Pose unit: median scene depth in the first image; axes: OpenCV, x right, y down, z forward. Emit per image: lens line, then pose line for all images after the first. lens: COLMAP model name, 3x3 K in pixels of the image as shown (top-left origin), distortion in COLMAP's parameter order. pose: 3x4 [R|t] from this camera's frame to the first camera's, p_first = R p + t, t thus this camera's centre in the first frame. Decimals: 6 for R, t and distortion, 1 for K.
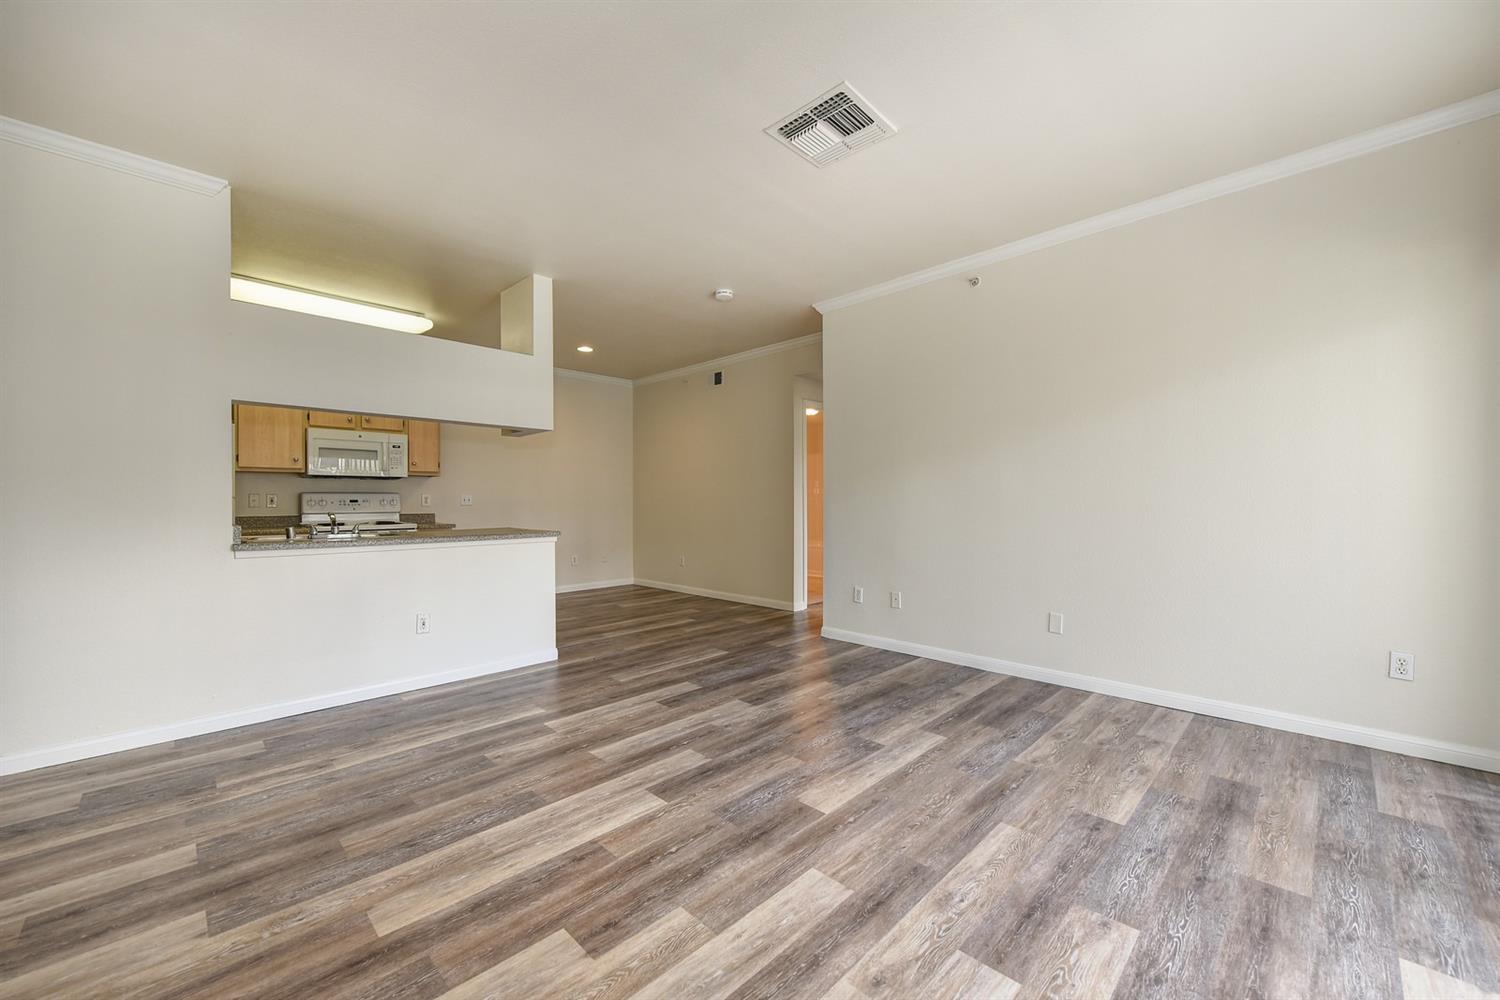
lens RADIAL K [[587.1, 0, 750.0], [0, 587.1, 500.0], [0, 0, 1]] dist [0.009205, -0.002204]
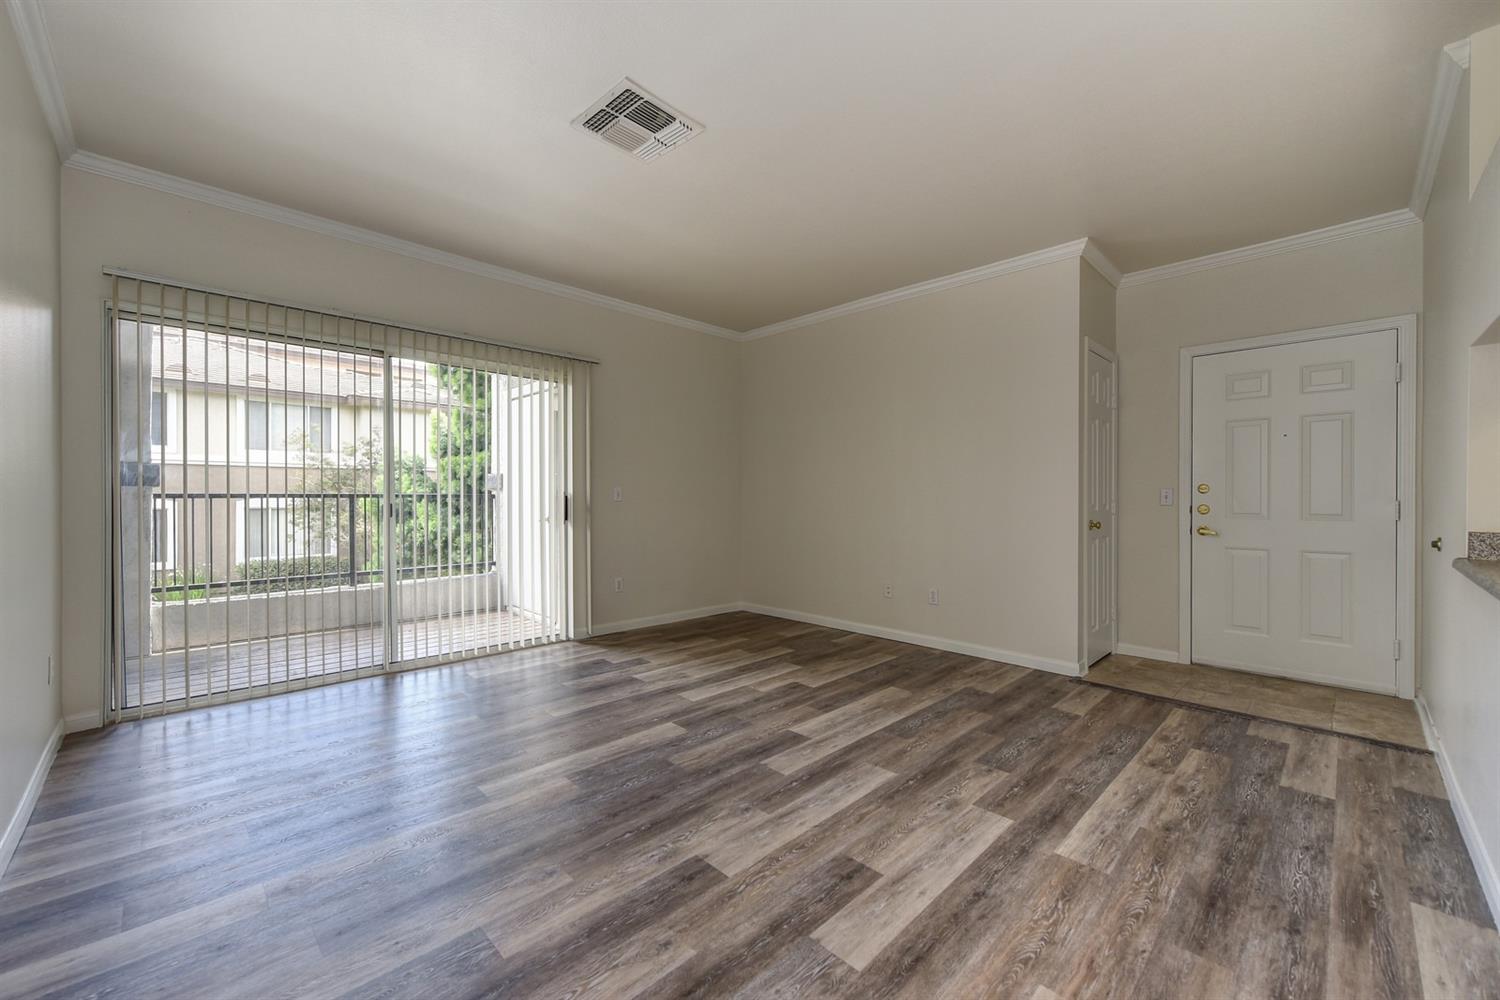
lens RADIAL K [[587.1, 0, 750.0], [0, 587.1, 500.0], [0, 0, 1]] dist [0.009205, -0.002204]
pose [[-0.999957, 0.002871, 0.008867, -0.053406], [0.002900, 0.999990, 0.003350, 0.002909], [-0.008857, 0.003375, -0.999955, 1.797712]]
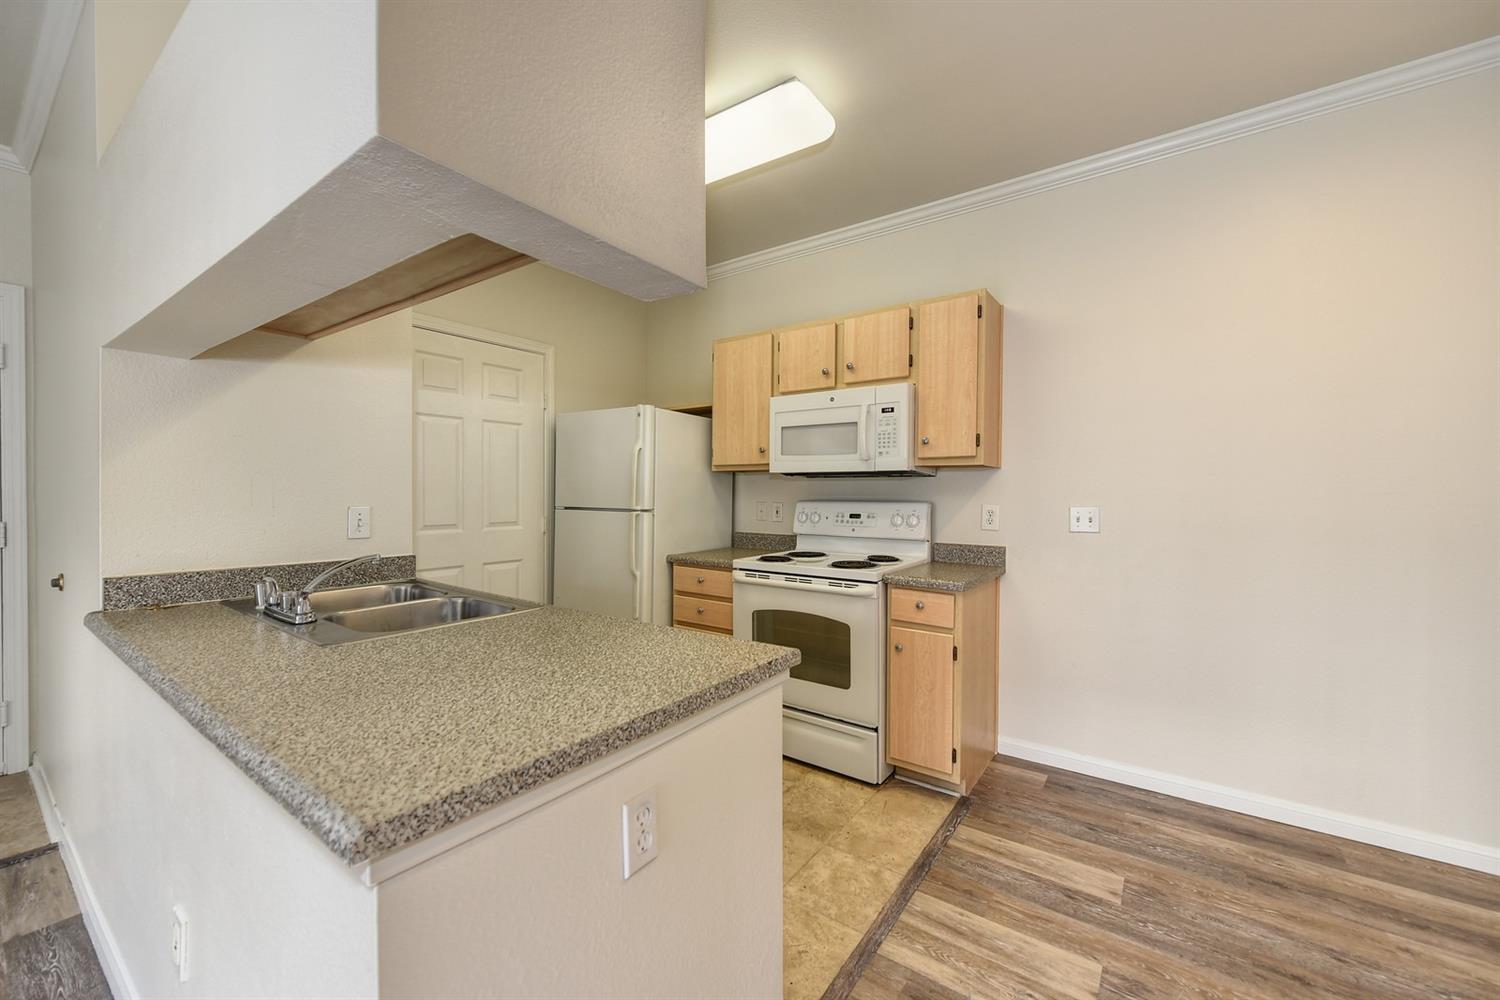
lens RADIAL K [[587.1, 0, 750.0], [0, 587.1, 500.0], [0, 0, 1]] dist [0.009205, -0.002204]
pose [[0.154627, 0.016099, -0.987842, -0.253849], [-0.005552, 0.999866, 0.015425, -0.042795], [0.987957, 0.003100, 0.154696, 1.603442]]
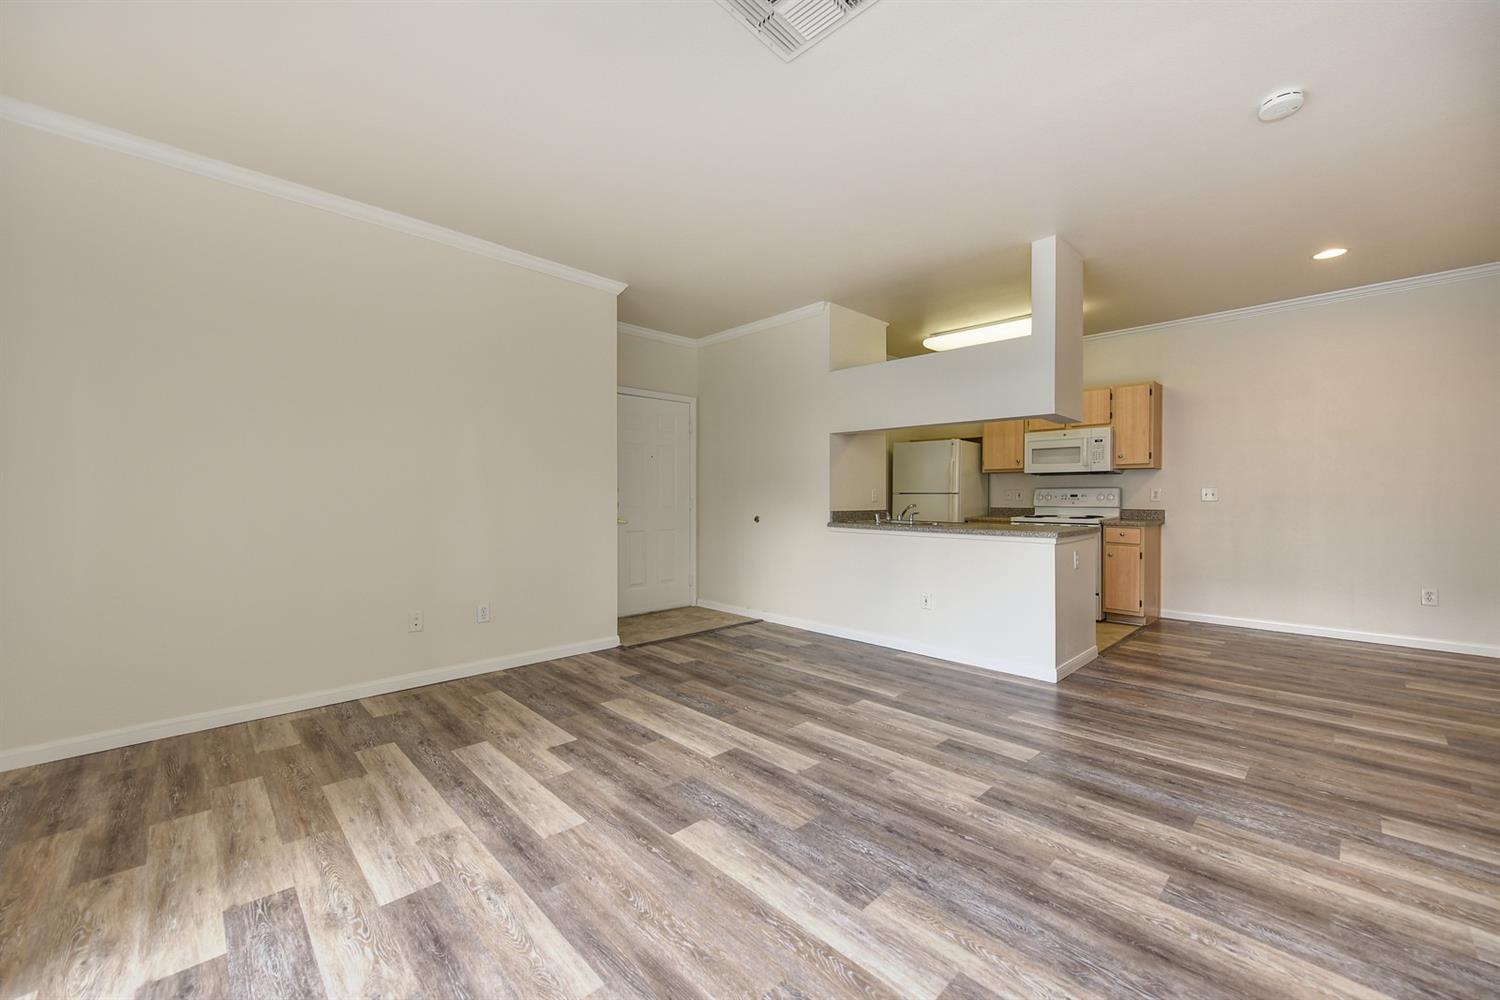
lens RADIAL K [[587.1, 0, 750.0], [0, 587.1, 500.0], [0, 0, 1]] dist [0.009205, -0.002204]
pose [[-0.019579, 0.011033, -0.999747, 0.791875], [0.000523, 0.999939, 0.011024, -0.004427], [0.999808, -0.000307, -0.019584, 0.861699]]
